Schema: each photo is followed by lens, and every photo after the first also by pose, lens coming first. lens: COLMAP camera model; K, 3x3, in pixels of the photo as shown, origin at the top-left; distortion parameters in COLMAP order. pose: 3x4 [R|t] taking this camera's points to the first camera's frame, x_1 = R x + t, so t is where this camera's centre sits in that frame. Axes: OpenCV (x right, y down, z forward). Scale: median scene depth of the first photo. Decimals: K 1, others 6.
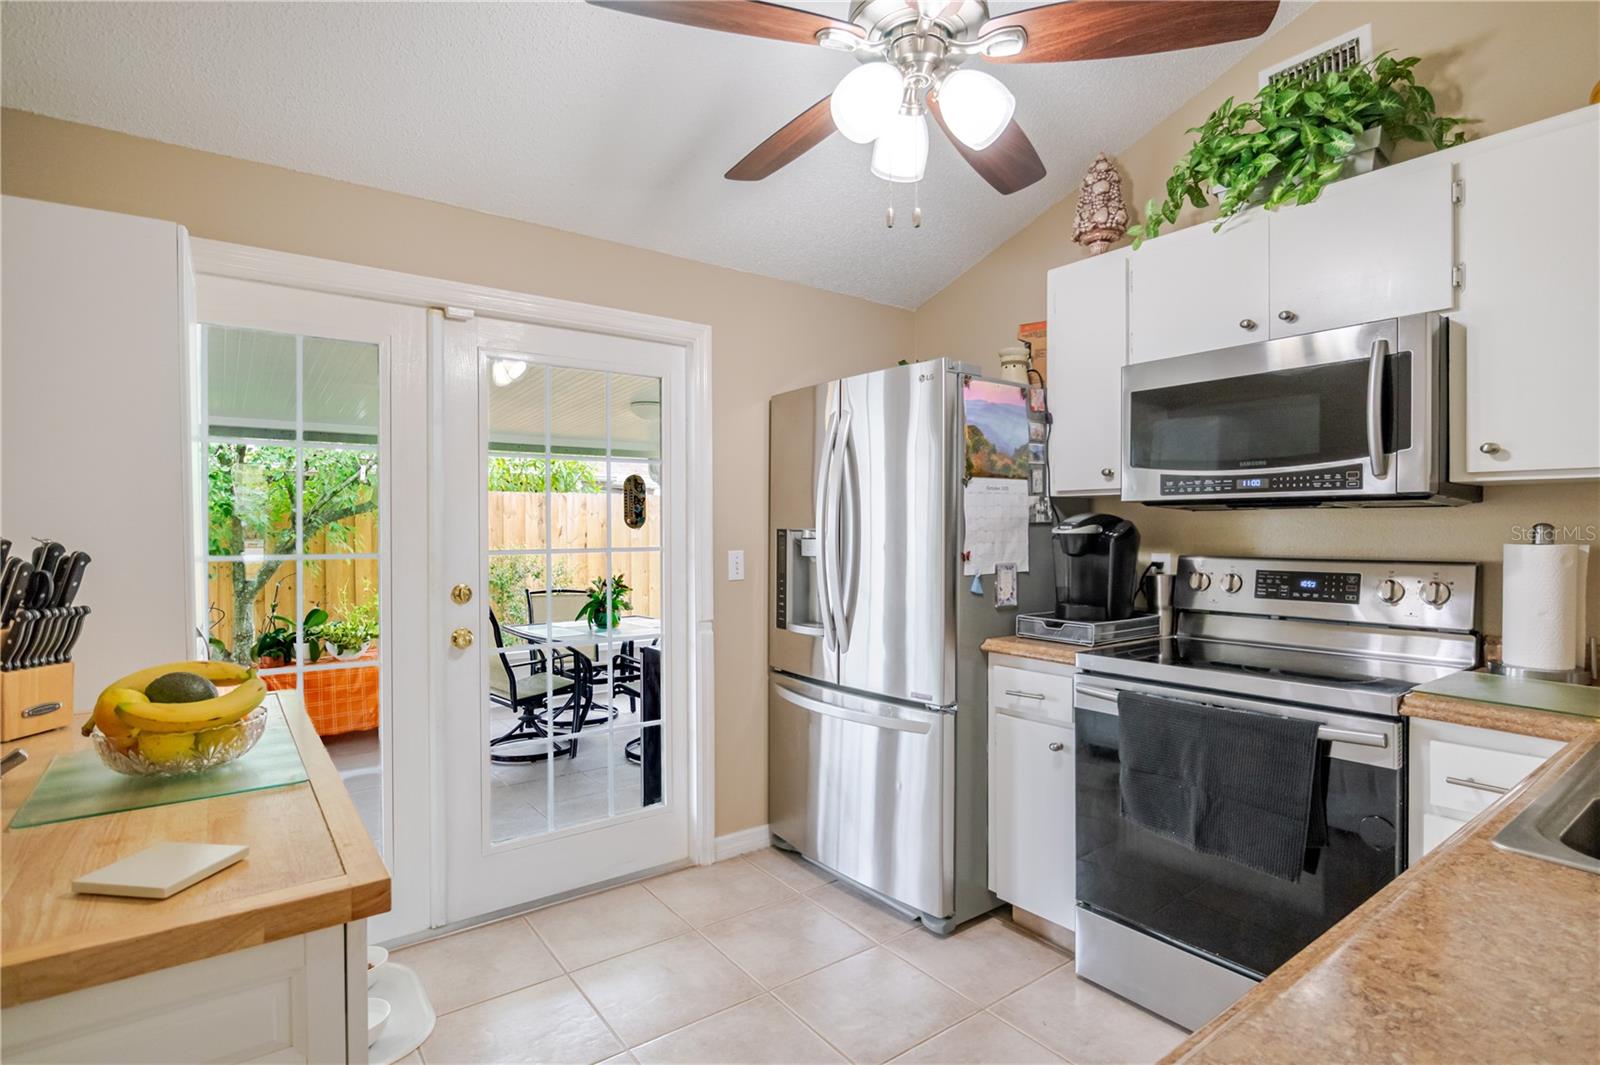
lens RADIAL K [[798.0, 0, 804.8], [0, 798.0, 531.9], [0, 0, 1]] dist [-0.010758, 0.000509]
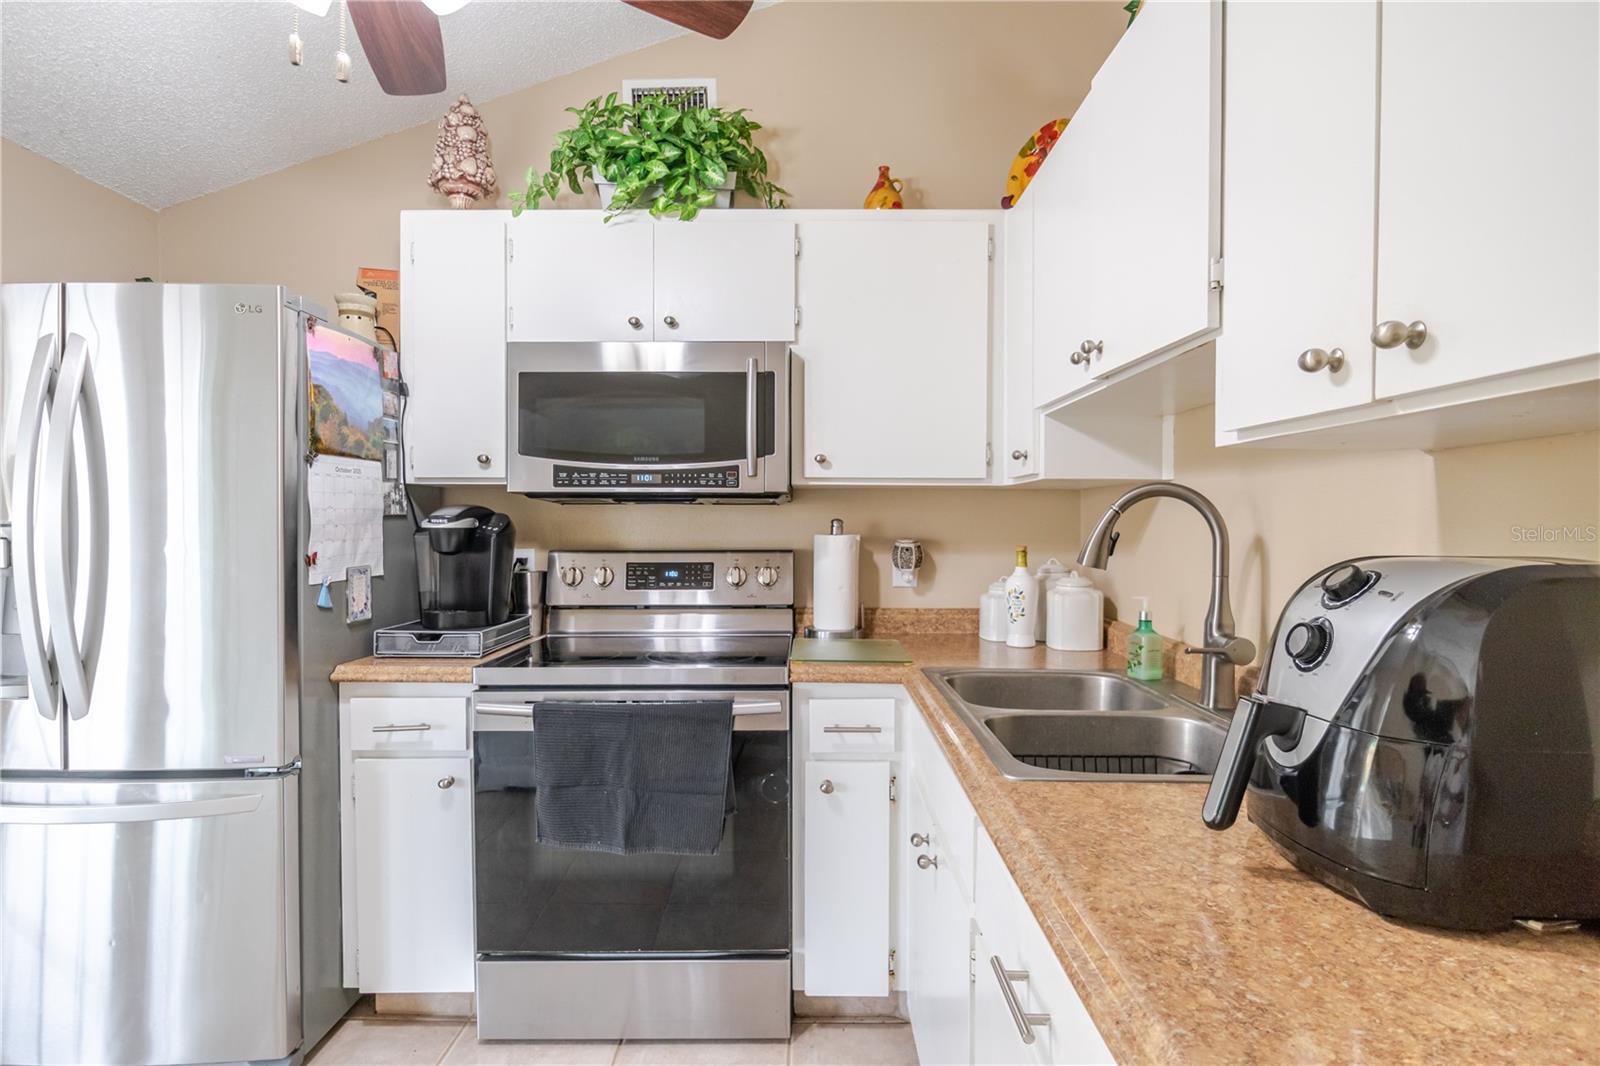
lens RADIAL K [[798.0, 0, 799.4], [0, 798.0, 533.1], [0, 0, 1]] dist [-0.010758, 0.000509]
pose [[0.603418, -0.009125, 0.797373, -0.125127], [0.002075, 0.999949, 0.009872, -0.000393], [-0.797422, -0.004302, 0.603407, 0.201745]]
